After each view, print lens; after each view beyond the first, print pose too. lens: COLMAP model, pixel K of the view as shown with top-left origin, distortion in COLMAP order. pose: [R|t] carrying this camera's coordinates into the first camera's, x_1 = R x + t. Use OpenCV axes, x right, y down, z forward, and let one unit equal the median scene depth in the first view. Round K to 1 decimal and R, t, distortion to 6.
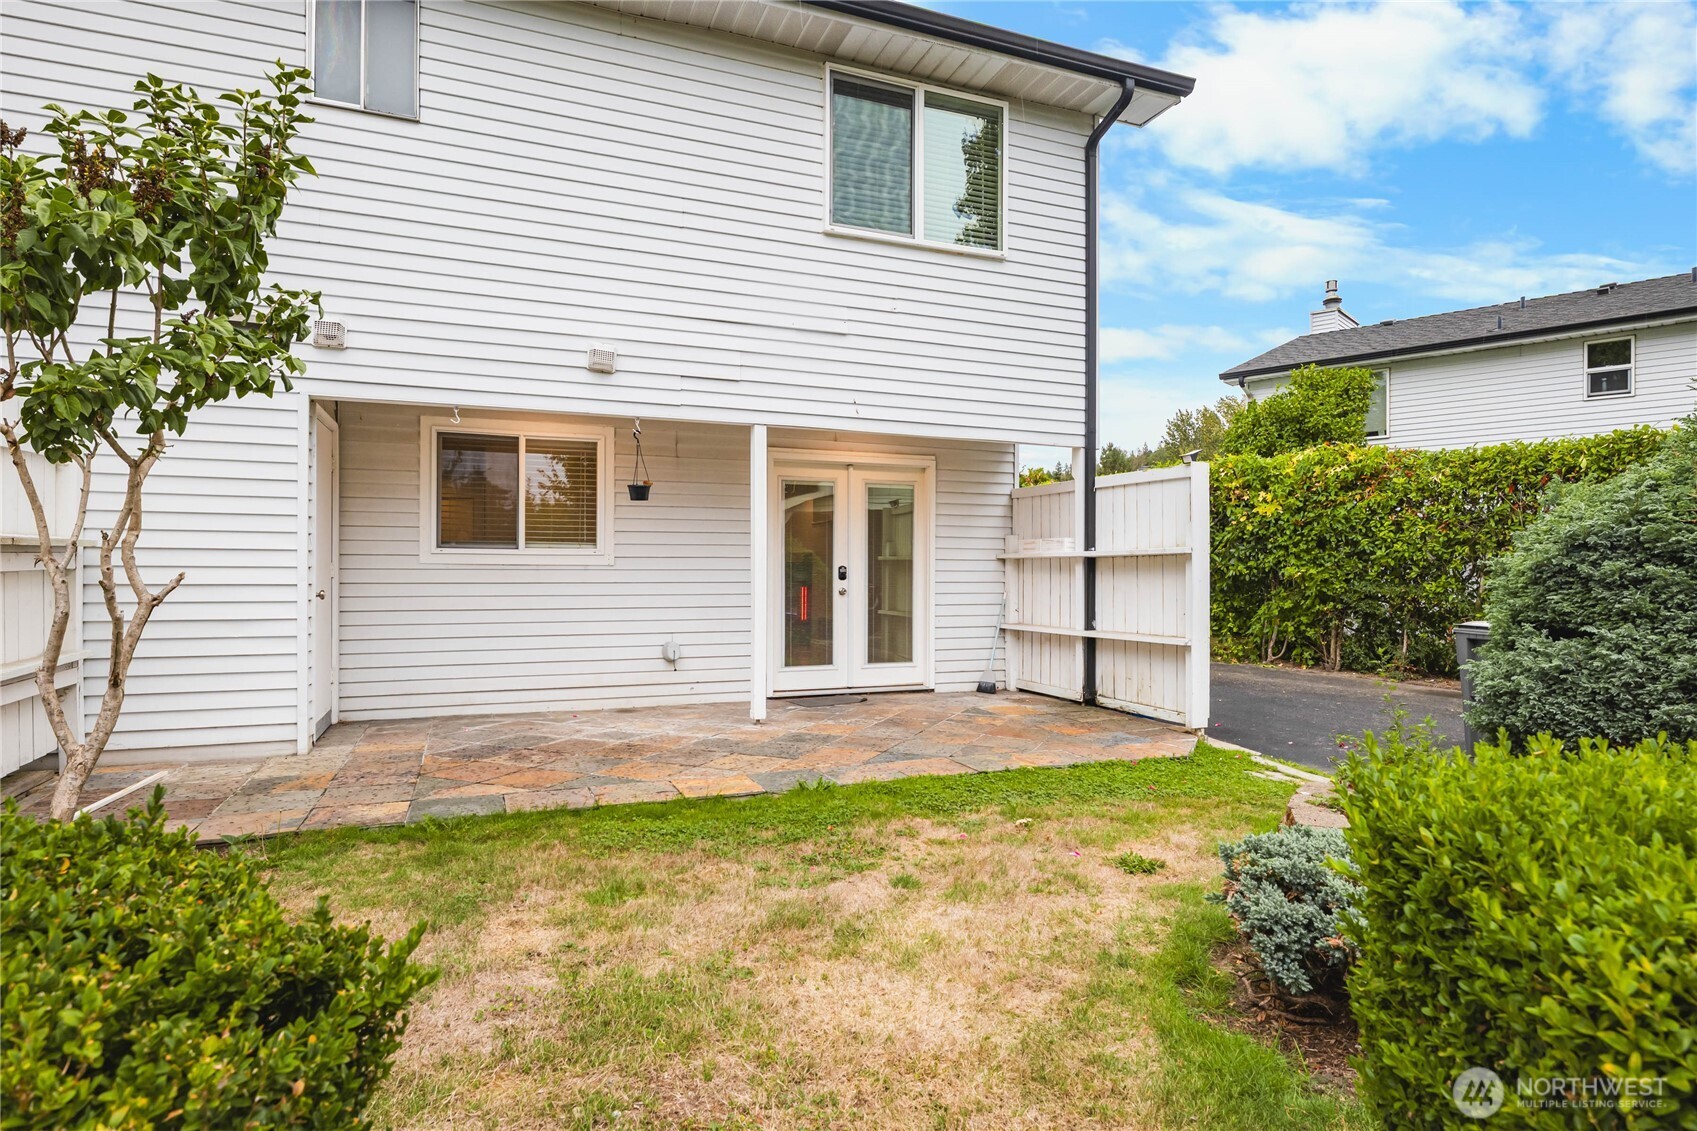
lens RADIAL K [[902.9, 0, 850.1], [0, 902.9, 565.8], [0, 0, 1]] dist [0.001323, 0.000437]
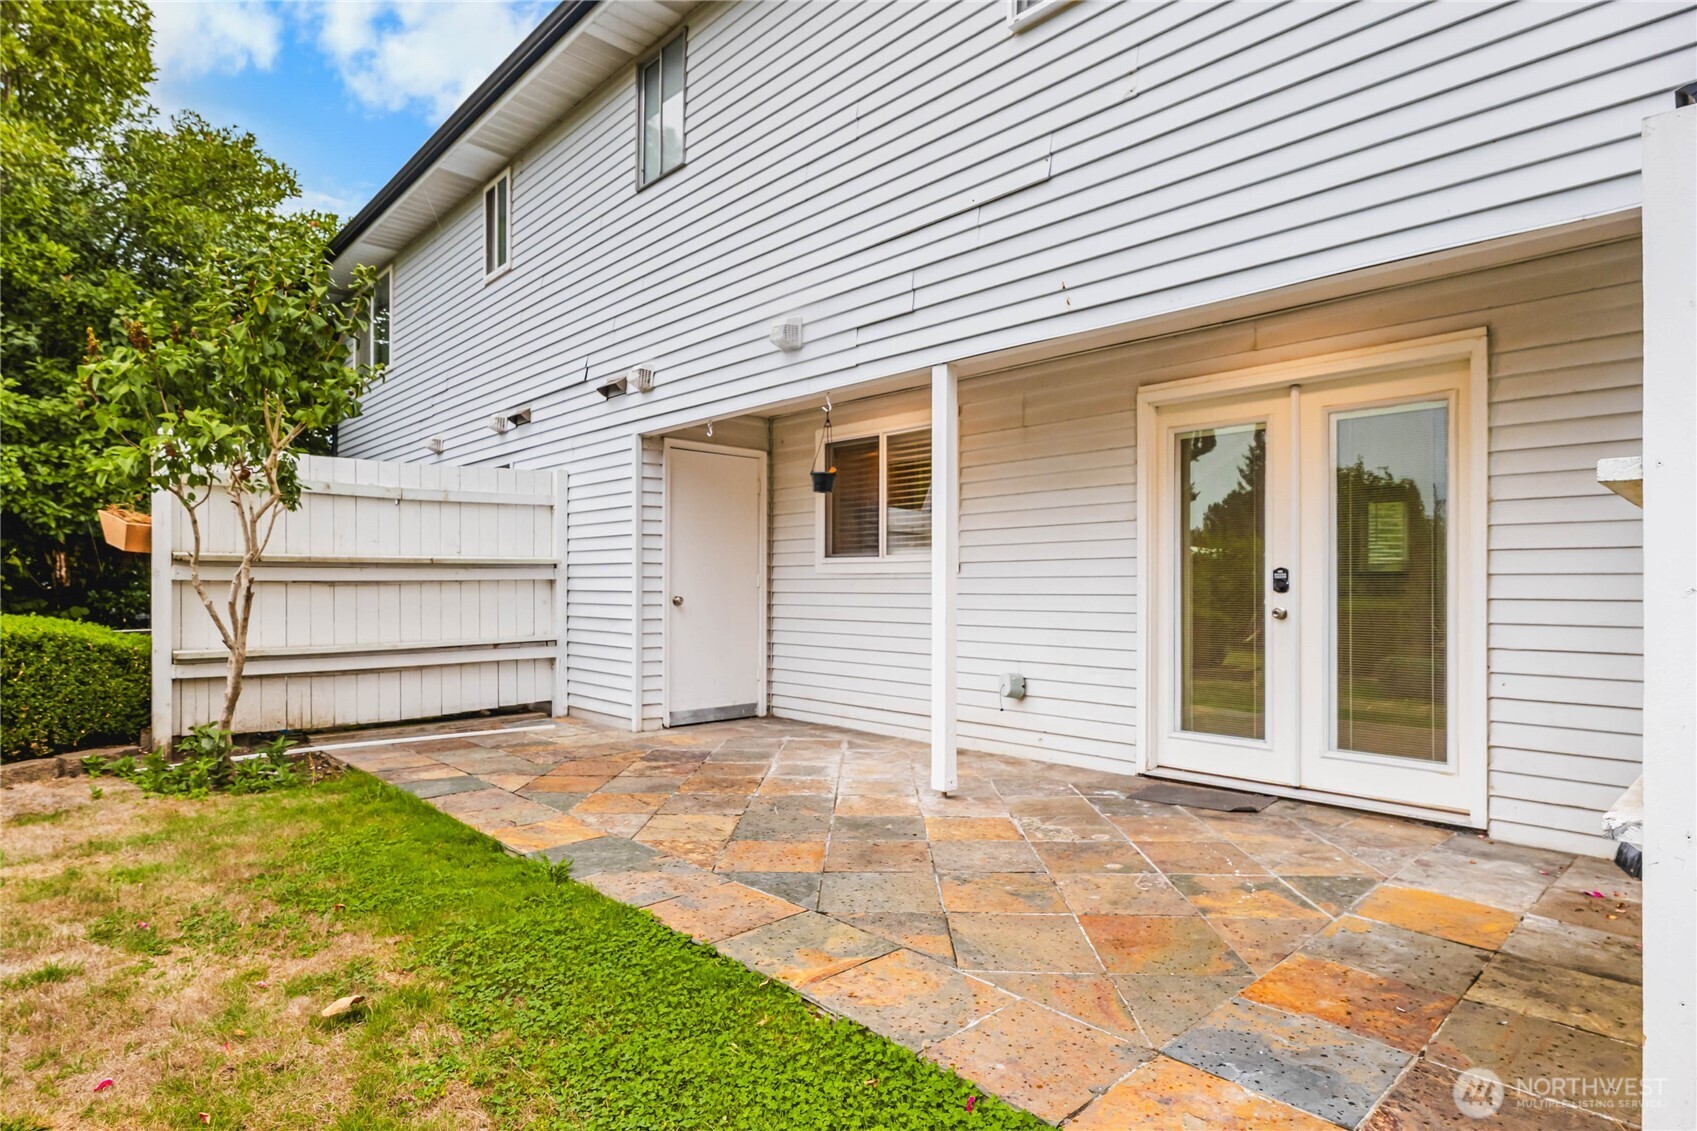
lens RADIAL K [[902.9, 0, 849.7], [0, 902.9, 576.9], [0, 0, 1]] dist [0.001323, 0.000437]
pose [[0.374954, -0.013759, -0.926941, 0.478981], [0.005292, 0.999905, -0.012701, 0.013909], [0.927028, -0.000143, 0.374991, 0.628399]]
